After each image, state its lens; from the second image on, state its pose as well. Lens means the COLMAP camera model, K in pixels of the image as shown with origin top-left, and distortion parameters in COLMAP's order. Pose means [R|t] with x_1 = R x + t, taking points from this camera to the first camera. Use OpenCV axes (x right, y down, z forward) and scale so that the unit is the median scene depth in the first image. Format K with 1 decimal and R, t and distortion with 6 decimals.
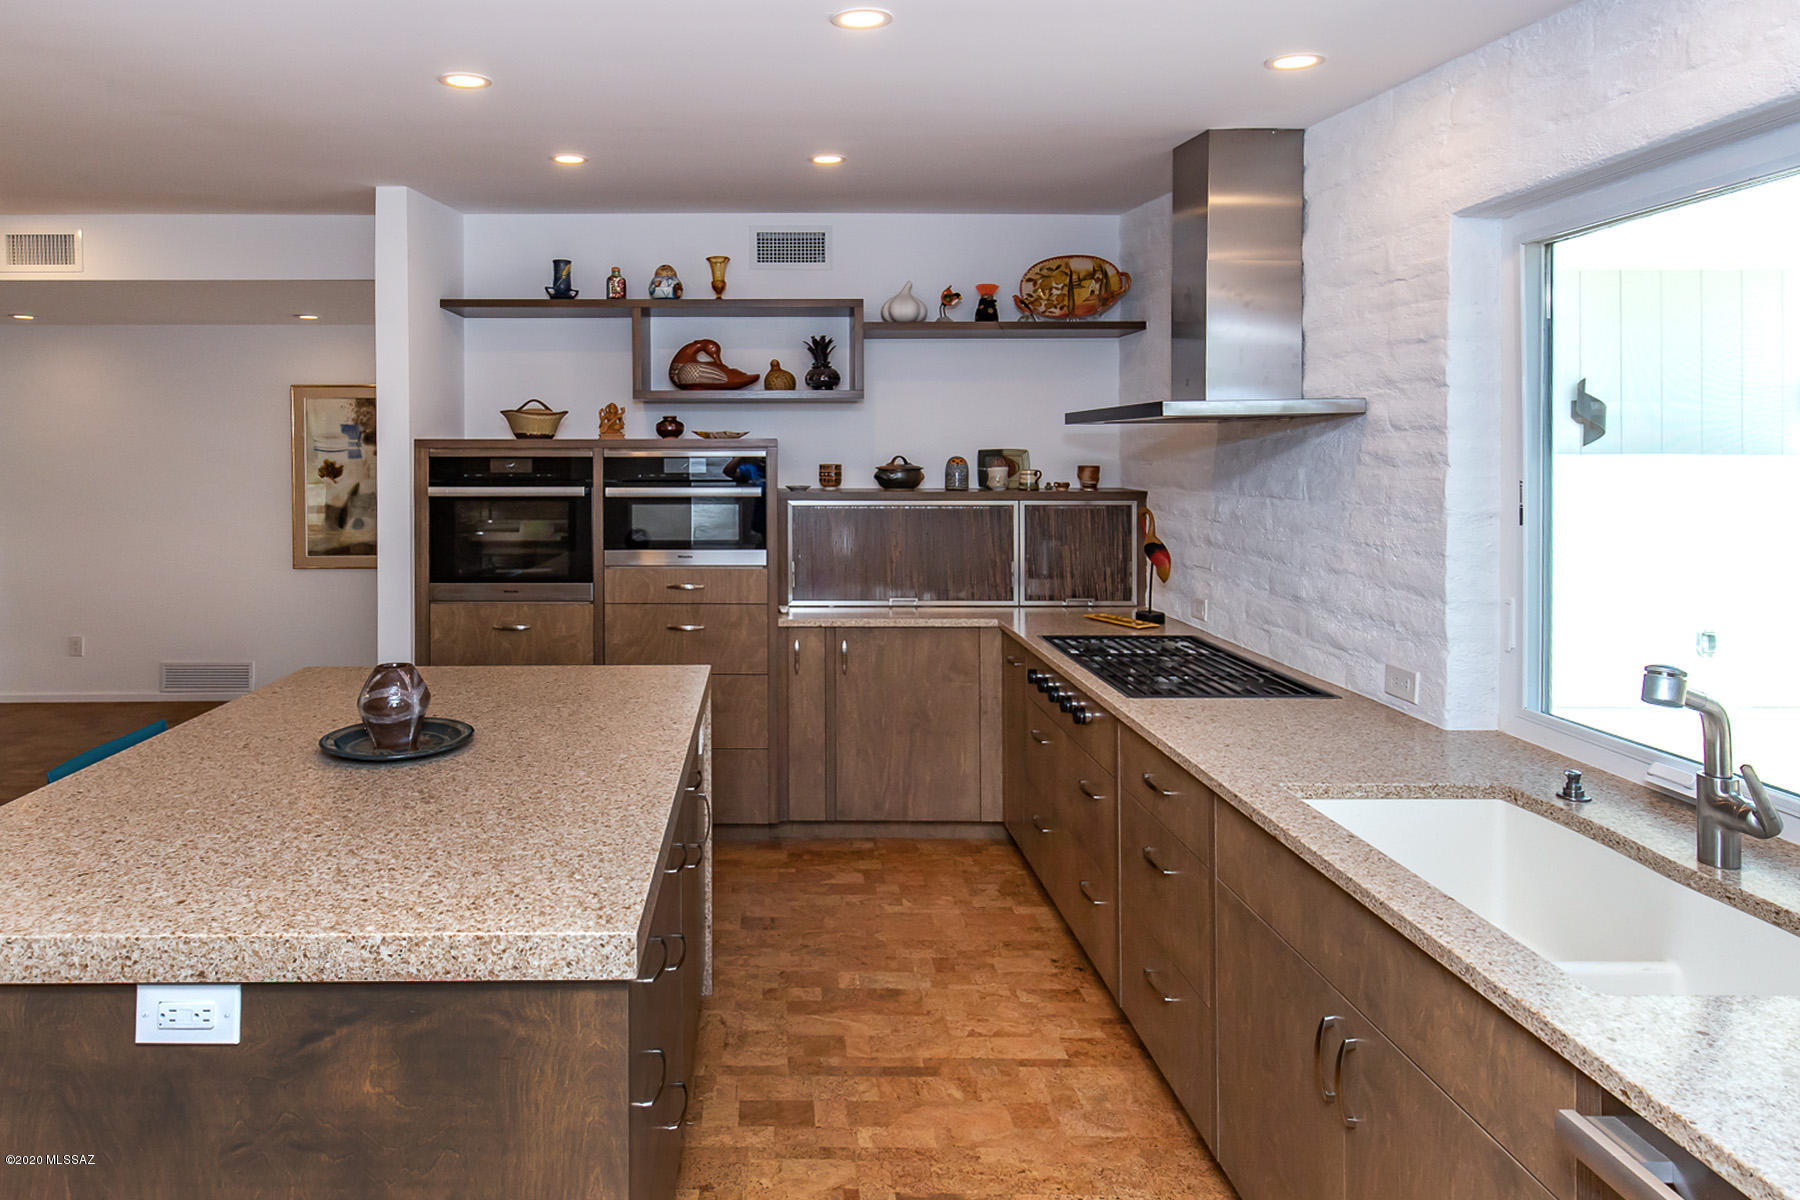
lens RADIAL K [[1010.4, 0, 764.6], [0, 1010.4, 462.6], [0, 0, 1]] dist [-0.001764, -0.000557]
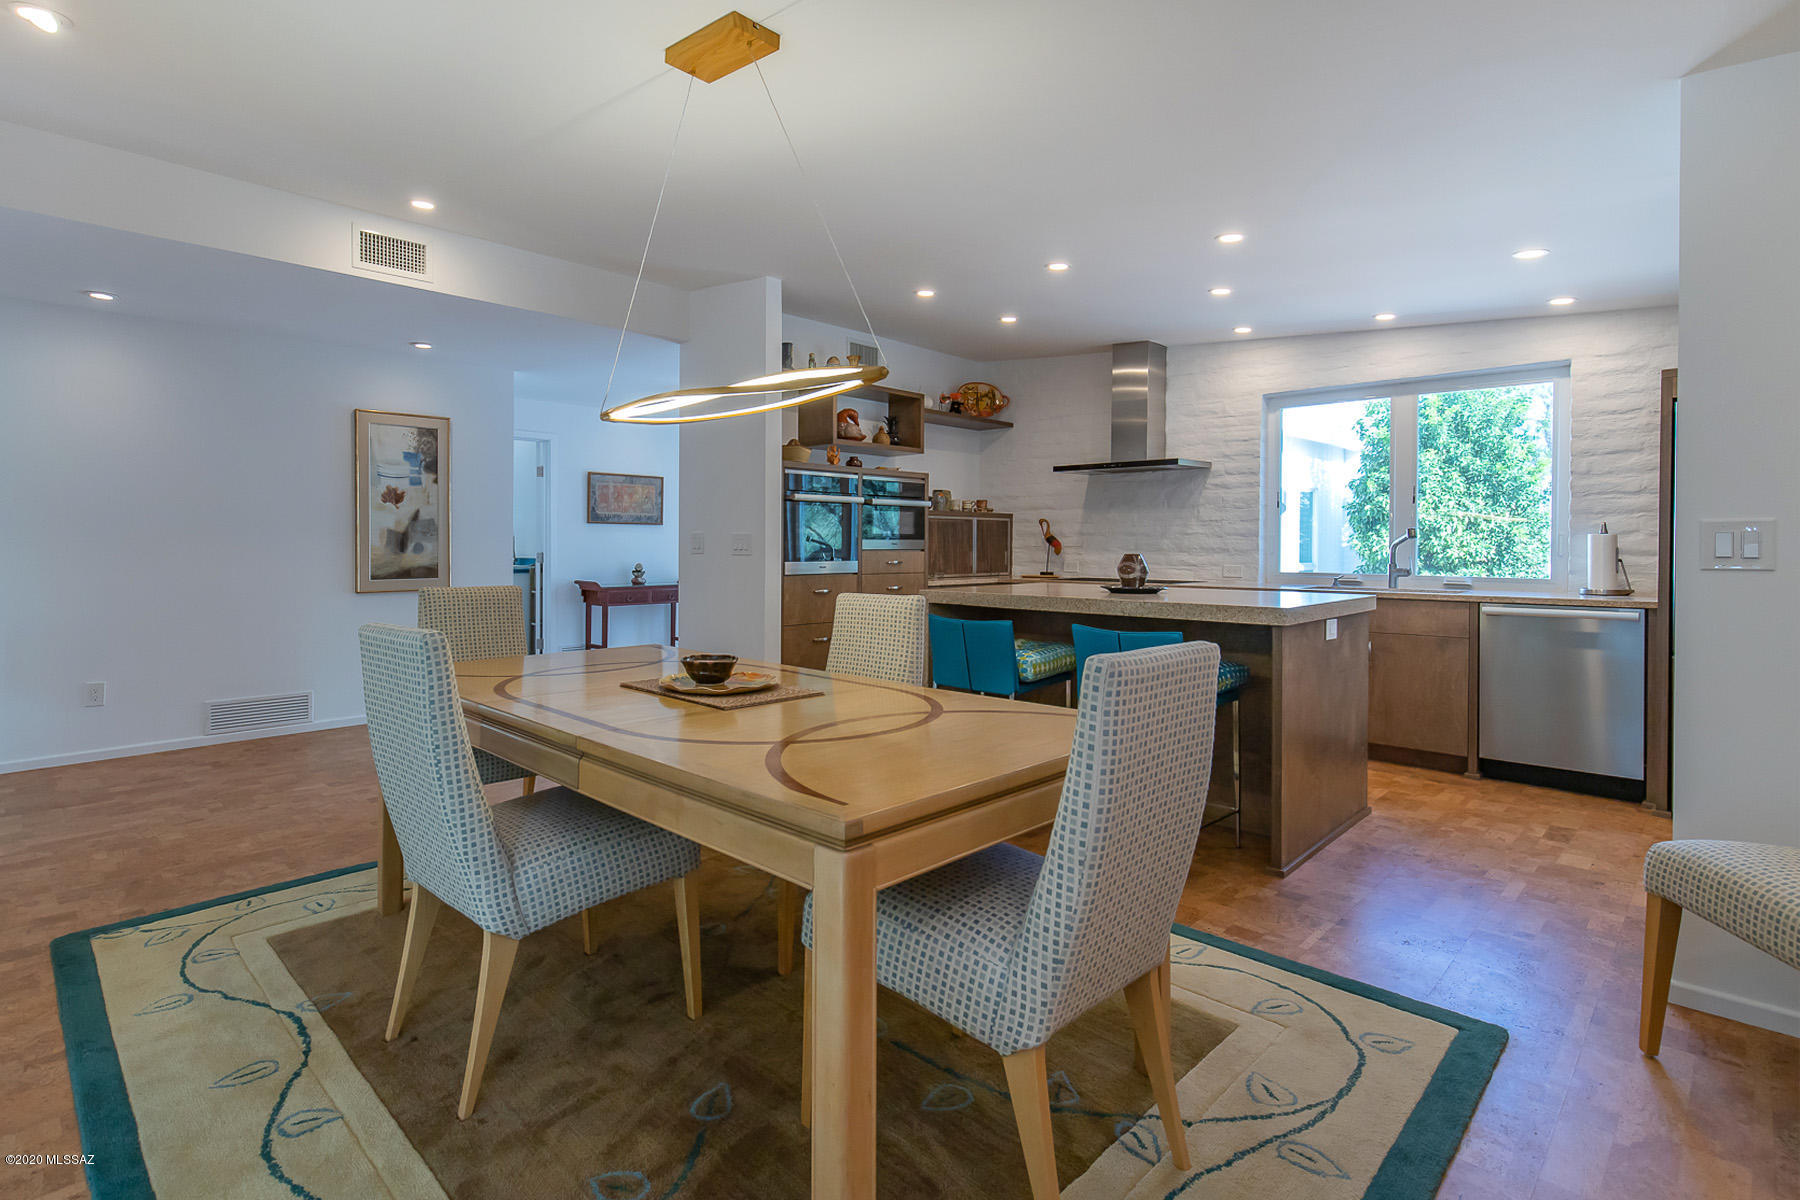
lens RADIAL K [[885.7, 0, 856.8], [0, 885.7, 553.0], [0, 0, 1]] dist [0.002112, 0.000654]
pose [[0.707450, -0.013018, 0.706643, -0.734931], [0.008861, 0.999915, 0.009550, 0.061406], [-0.706708, -0.000494, 0.707506, 0.030235]]
